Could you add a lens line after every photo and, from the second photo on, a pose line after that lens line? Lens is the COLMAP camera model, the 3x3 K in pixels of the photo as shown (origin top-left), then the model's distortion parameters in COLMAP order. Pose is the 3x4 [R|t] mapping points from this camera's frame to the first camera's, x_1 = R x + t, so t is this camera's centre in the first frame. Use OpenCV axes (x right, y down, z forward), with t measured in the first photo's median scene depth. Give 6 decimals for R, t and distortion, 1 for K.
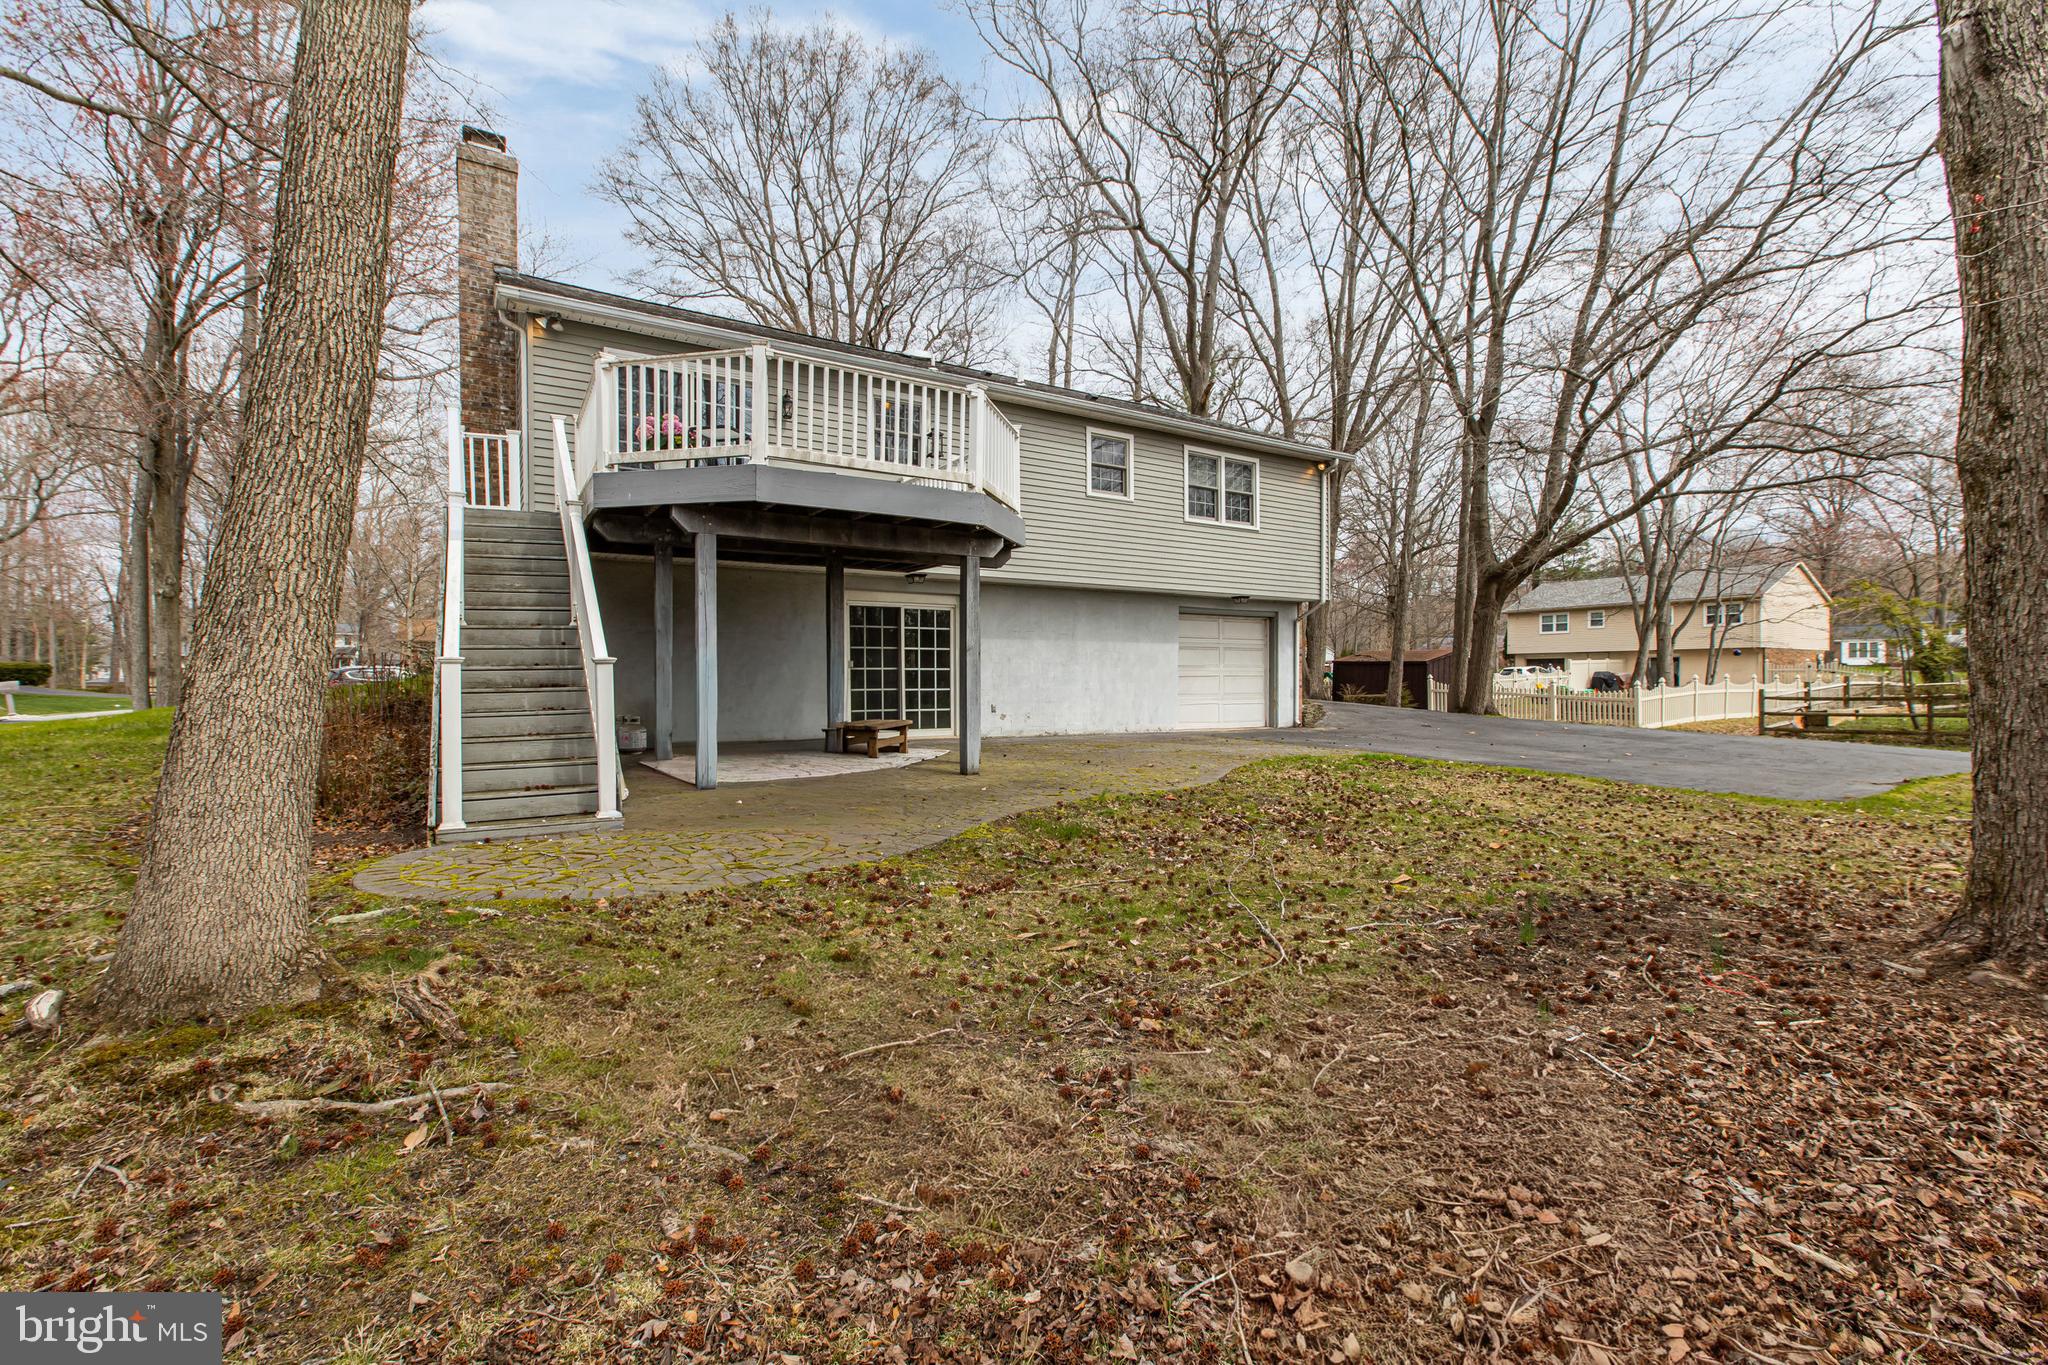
lens RADIAL K [[907.8, 0, 1024.0], [0, 907.8, 682.5], [0, 0, 1]] dist [-0.004881, 0.000405]
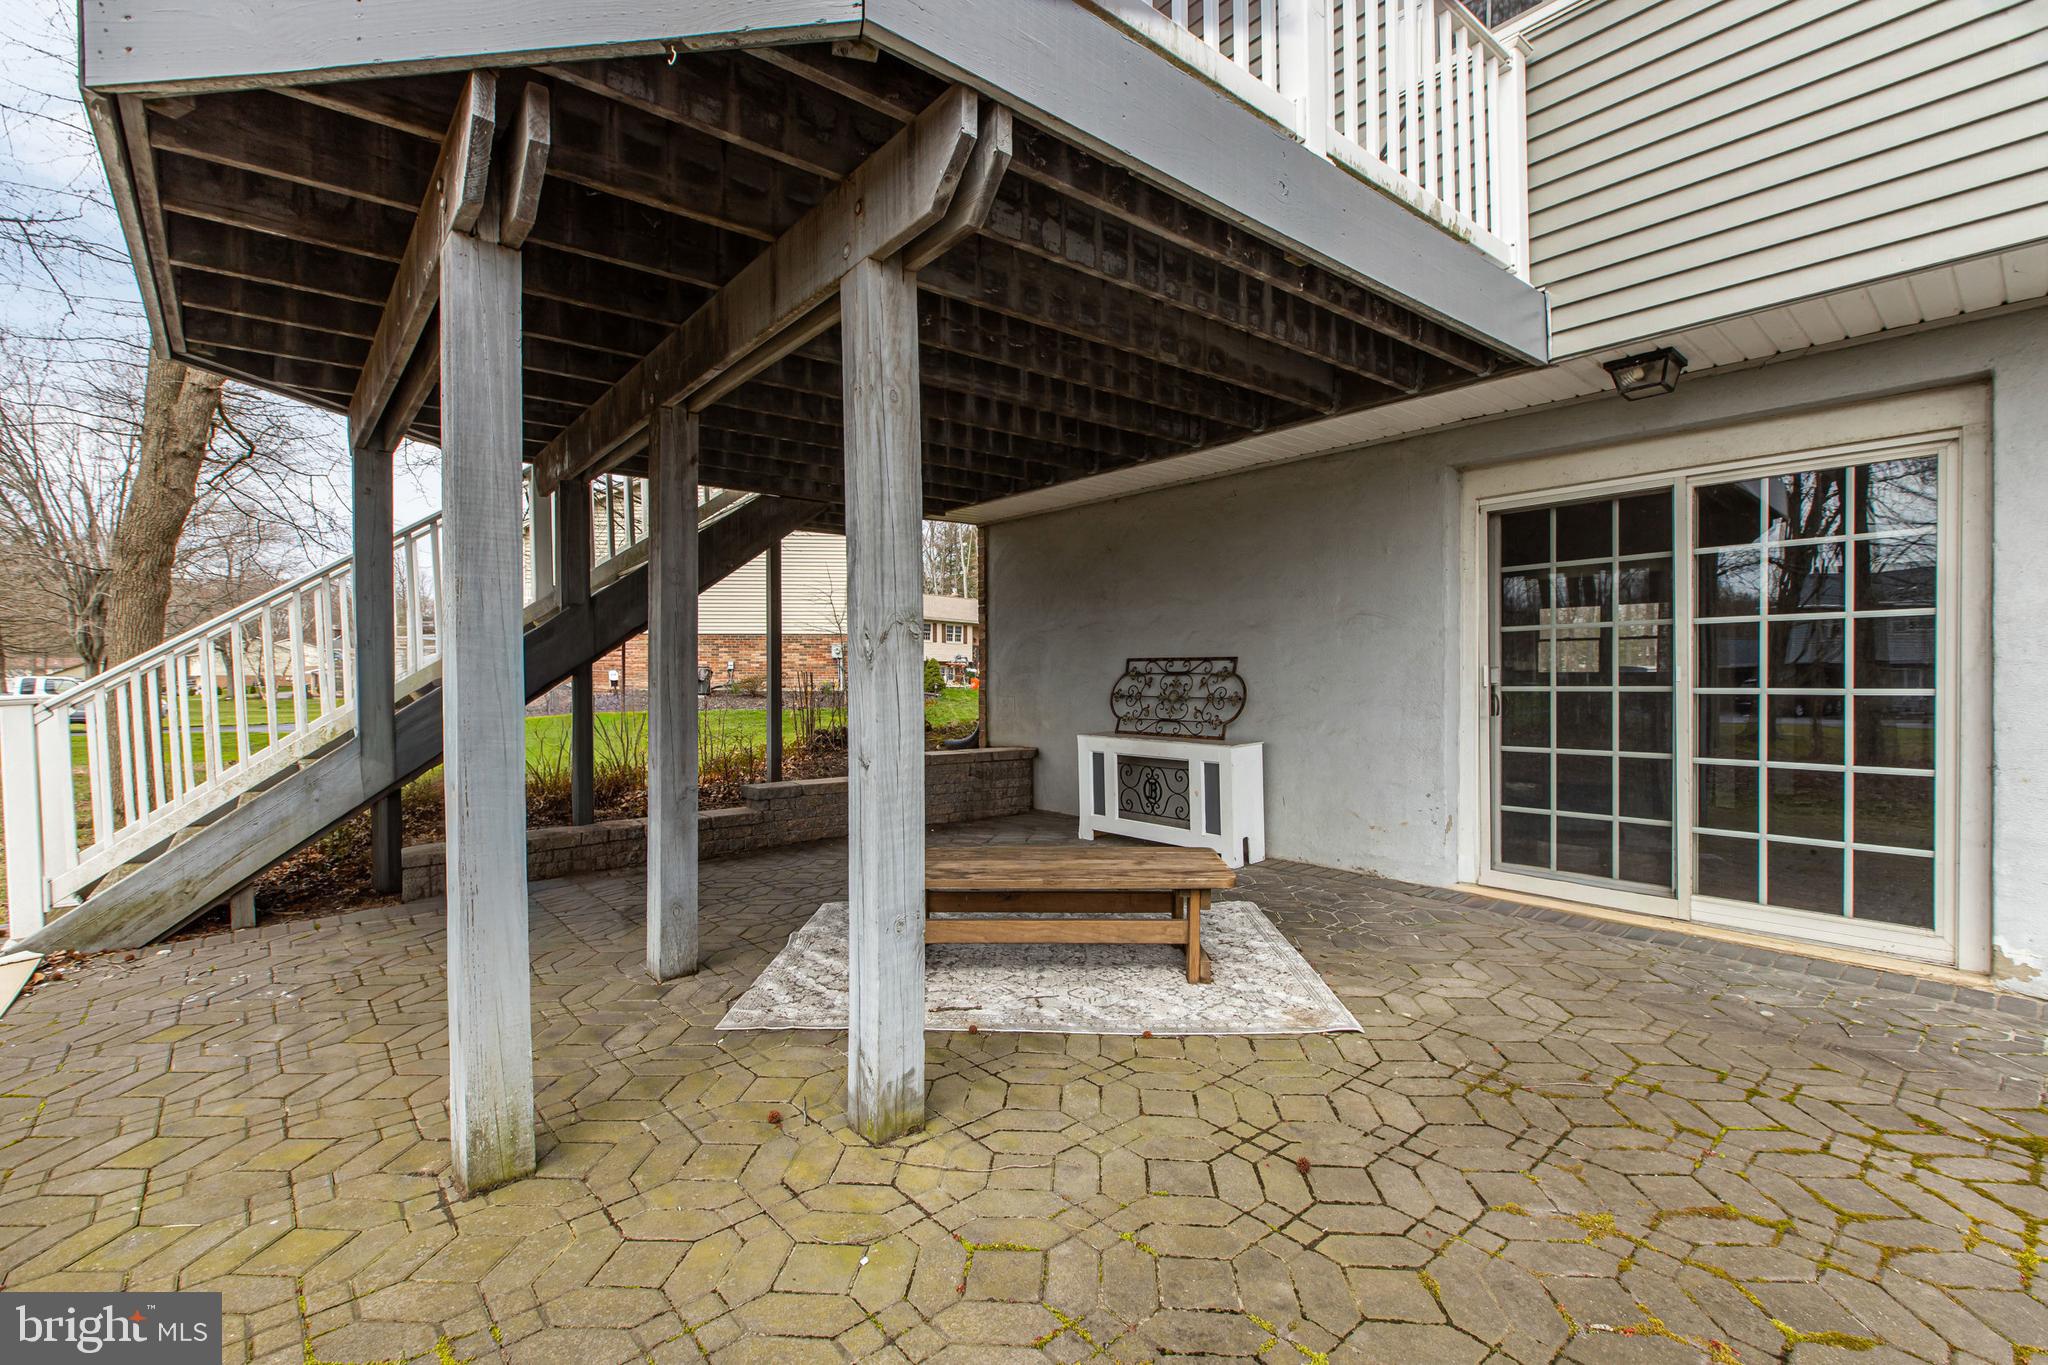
lens RADIAL K [[907.8, 0, 1024.0], [0, 907.8, 682.5], [0, 0, 1]] dist [-0.004881, 0.000405]
pose [[0.134978, 0.006397, -0.990828, 0.120954], [-0.001982, 0.999979, 0.006186, -0.016877], [0.990847, 0.001129, 0.134988, 0.673460]]
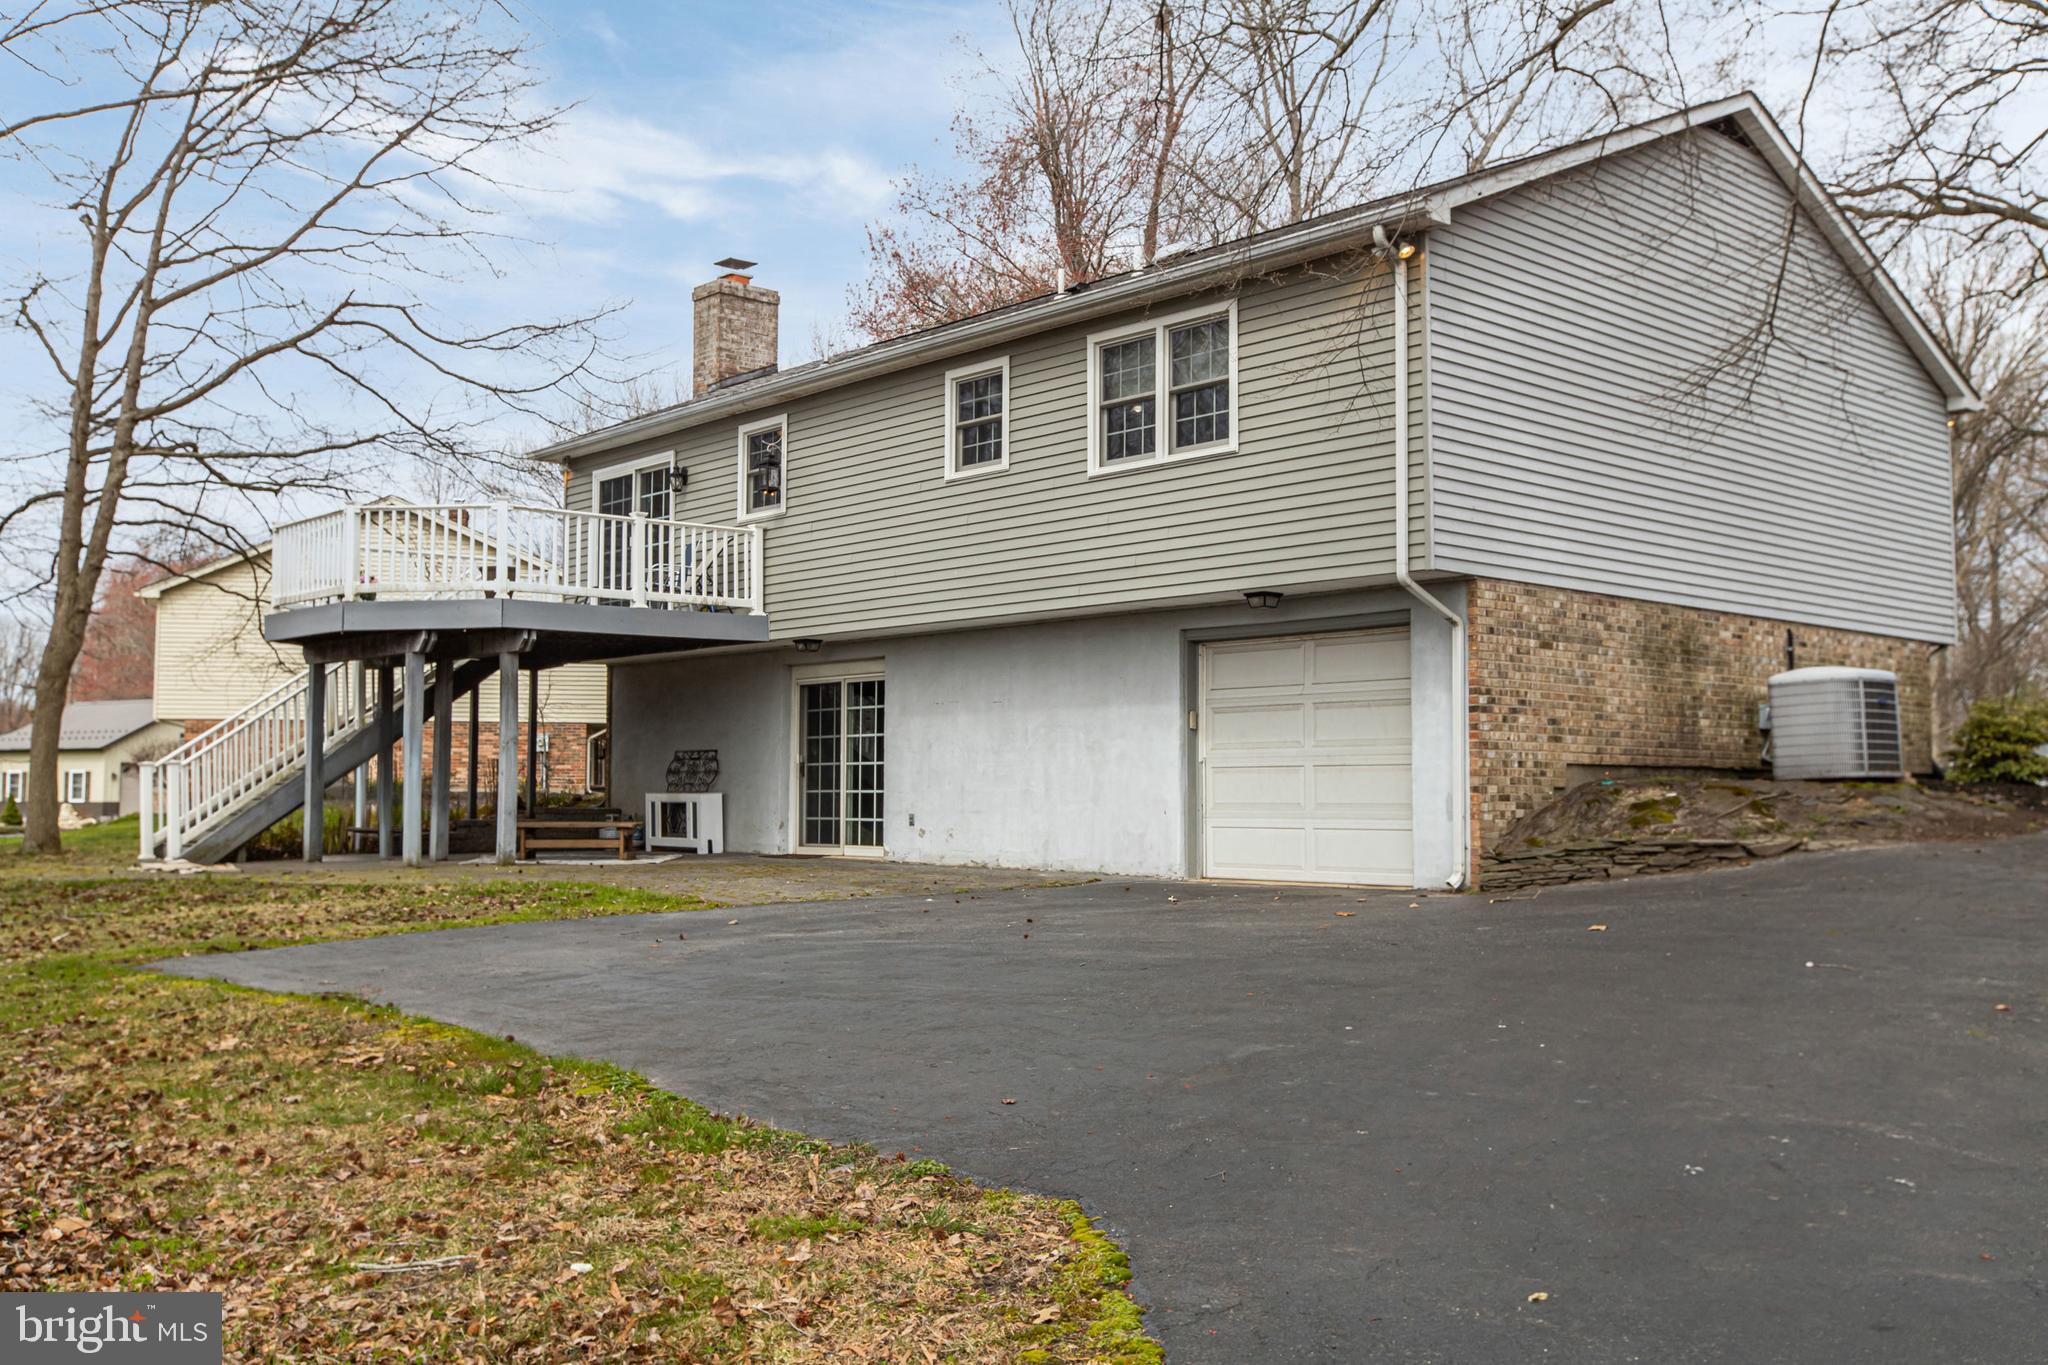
lens RADIAL K [[1857.0, 0, 1024.0], [0, 1857.0, 682.5], [0, 0, 1]] dist [-0.016005, 0.000295]
pose [[0.168008, -0.061110, -0.983890, 1.273643], [-0.009104, 0.997938, -0.063537, 0.013053], [0.985744, 0.019632, 0.167105, 0.805294]]
